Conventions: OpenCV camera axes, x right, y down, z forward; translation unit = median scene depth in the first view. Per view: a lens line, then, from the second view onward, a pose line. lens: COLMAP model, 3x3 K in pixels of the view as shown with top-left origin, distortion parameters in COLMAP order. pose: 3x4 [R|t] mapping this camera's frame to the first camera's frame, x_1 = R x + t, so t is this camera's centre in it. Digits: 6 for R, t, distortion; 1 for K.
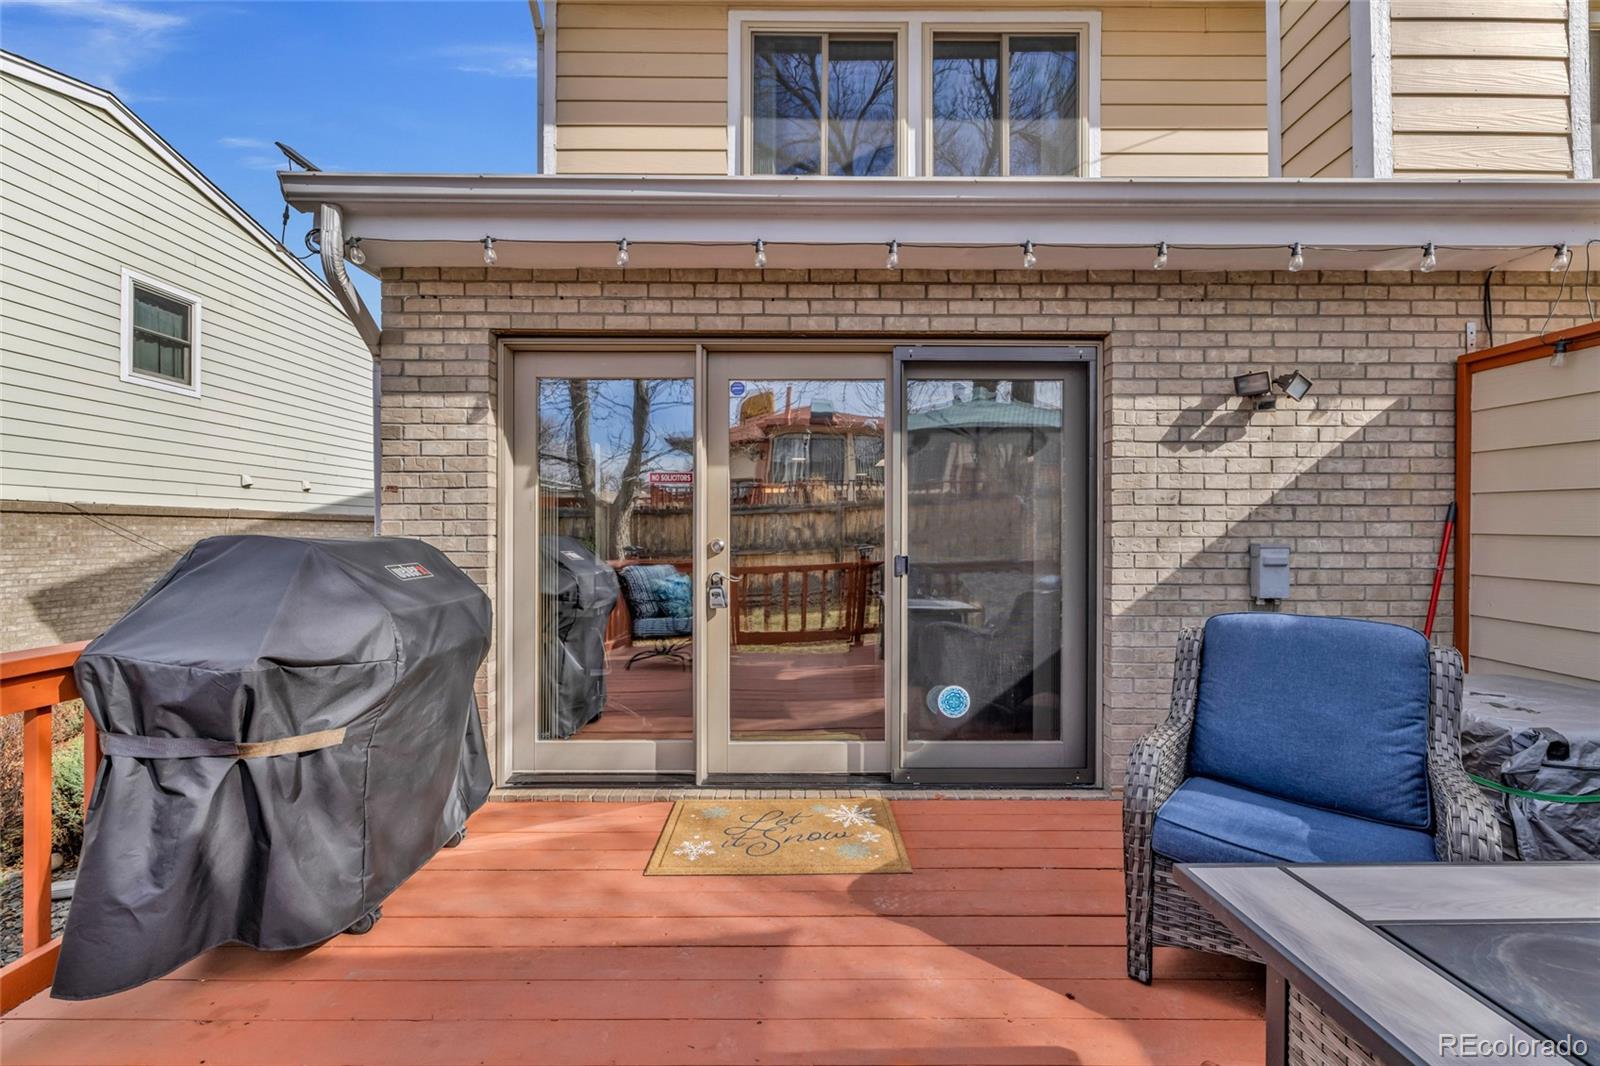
lens RADIAL K [[668.2, 0, 801.7], [0, 668.2, 533.5], [0, 0, 1]] dist [-0.002753, -0.000707]
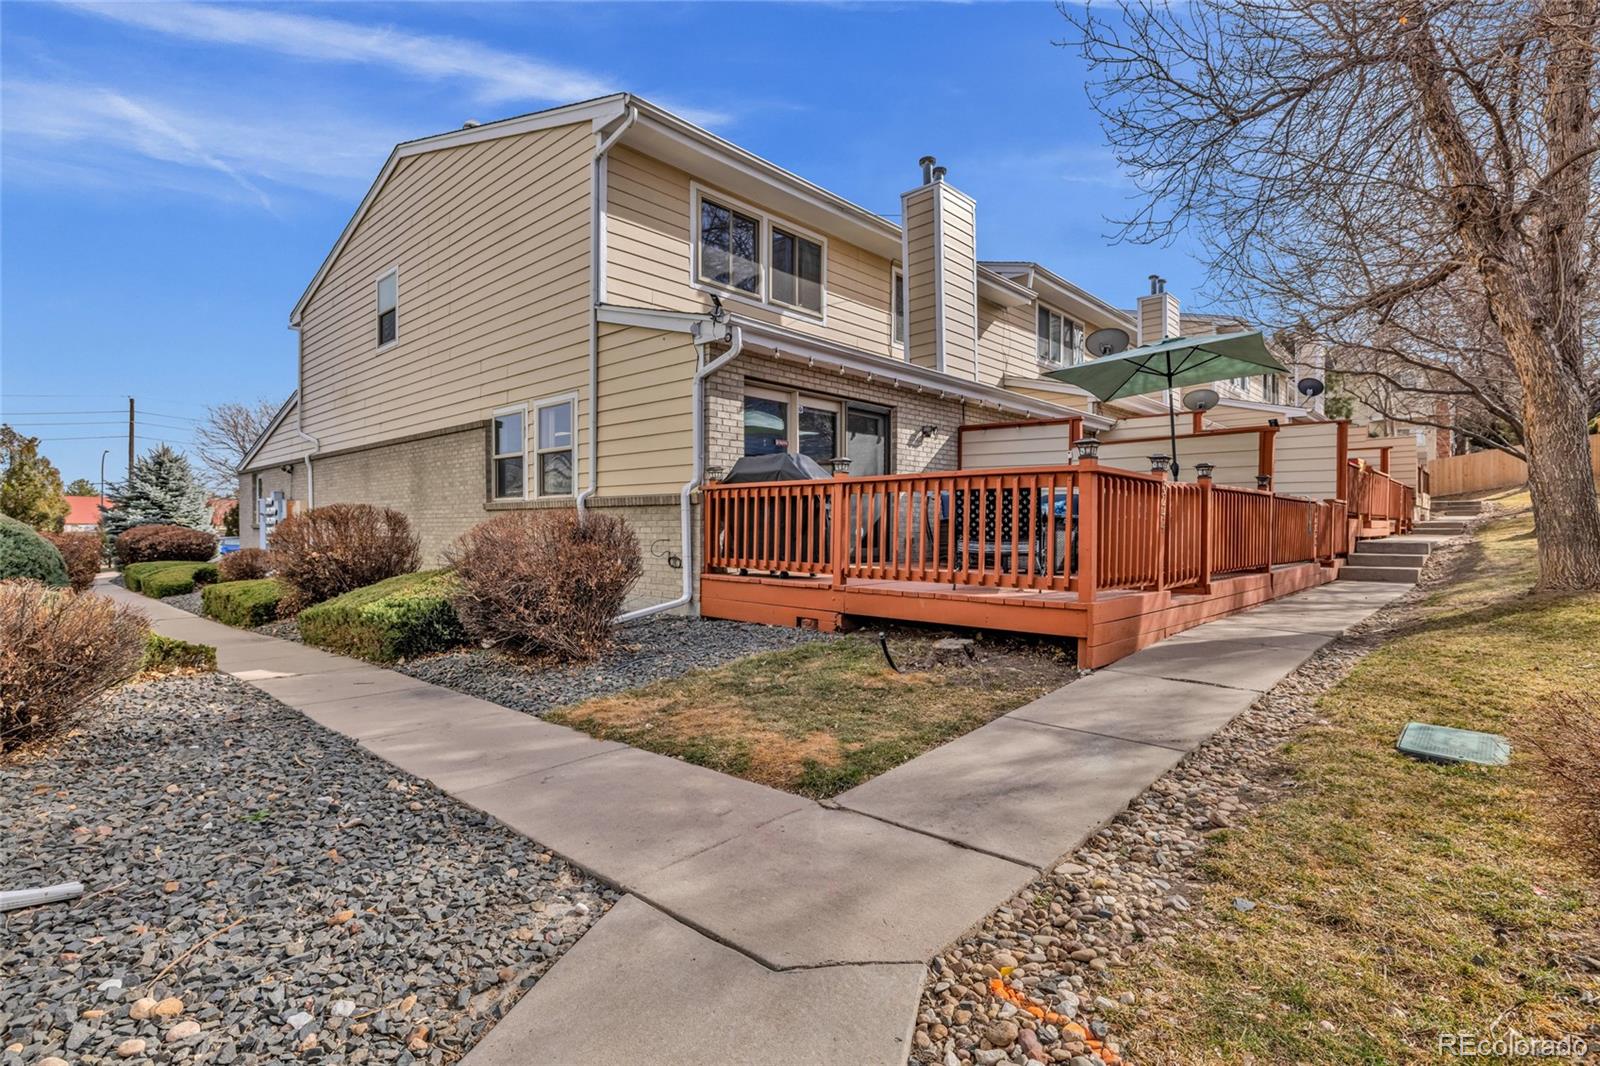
lens RADIAL K [[756.7, 0, 800.0], [0, 756.7, 533.0], [0, 0, 1]] dist [0.000737, -0.000045]
pose [[0.686504, -0.005586, 0.727104, -2.303386], [-0.001604, 0.999956, 0.009196, 0.235540], [-0.727124, -0.007479, 0.686465, -1.014814]]
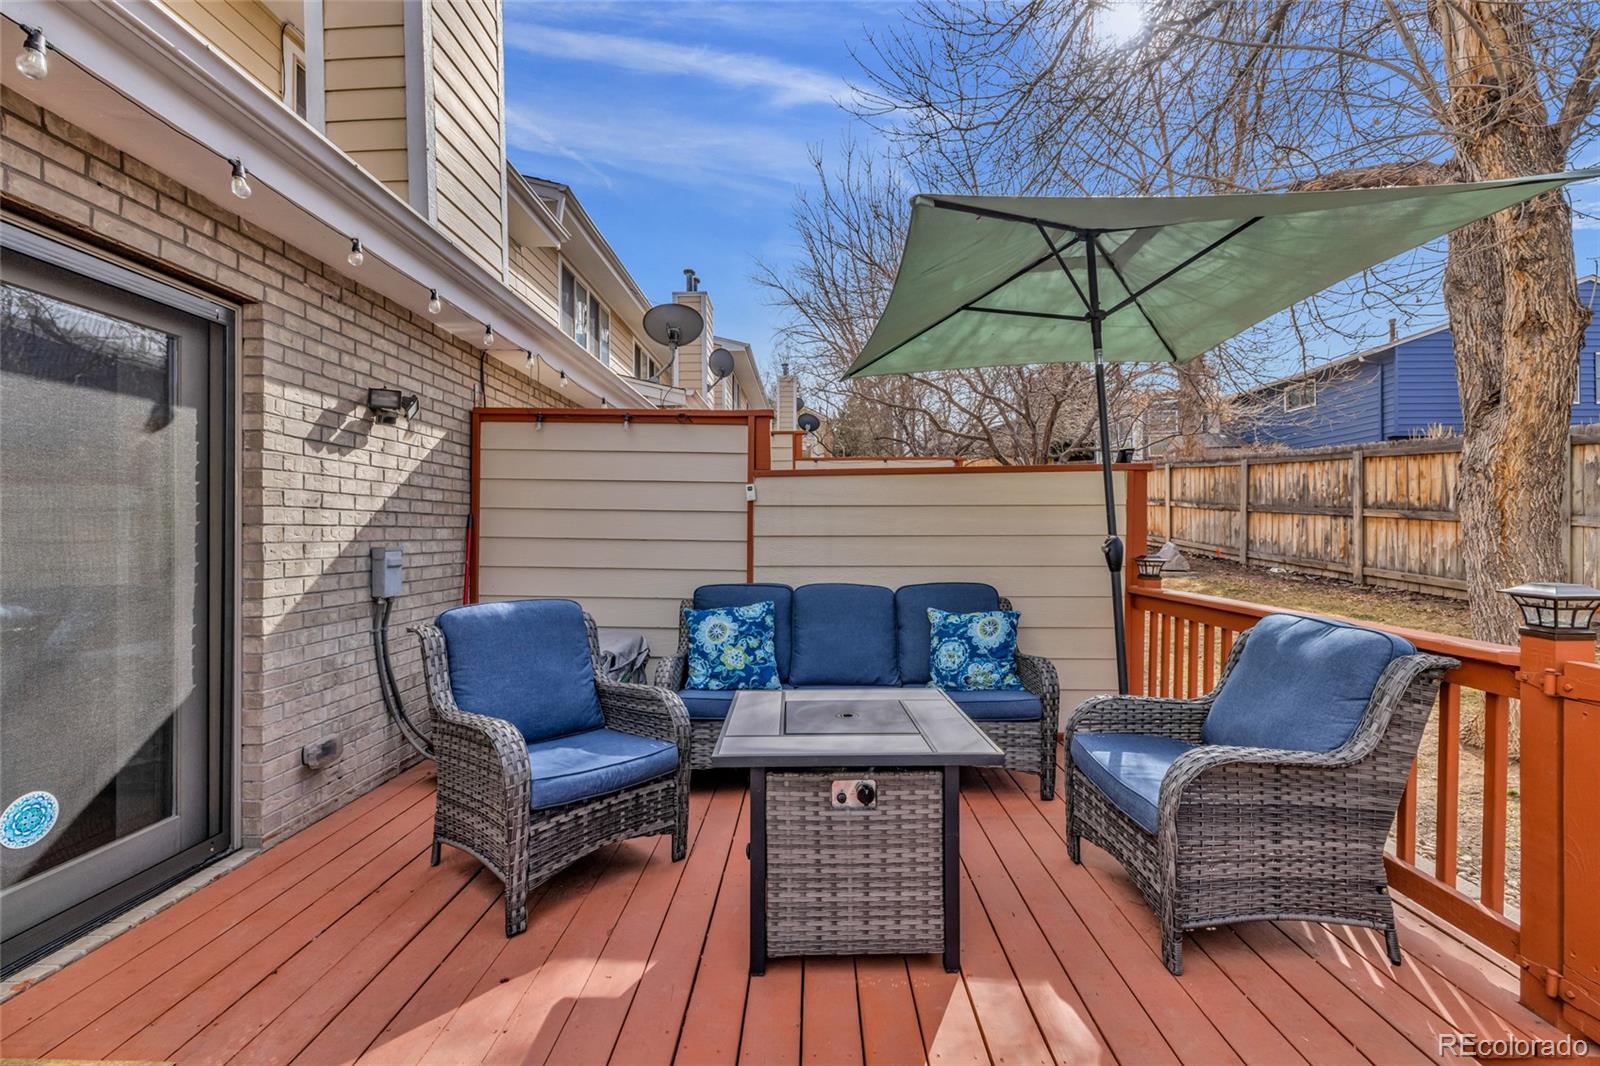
lens RADIAL K [[668.2, 0, 801.7], [0, 668.2, 533.5], [0, 0, 1]] dist [-0.002753, -0.000707]
pose [[0.012414, -0.001373, 0.999922, -0.376986], [0.004509, 0.999989, 0.001317, -0.005033], [-0.999913, 0.004492, 0.012420, 0.304142]]
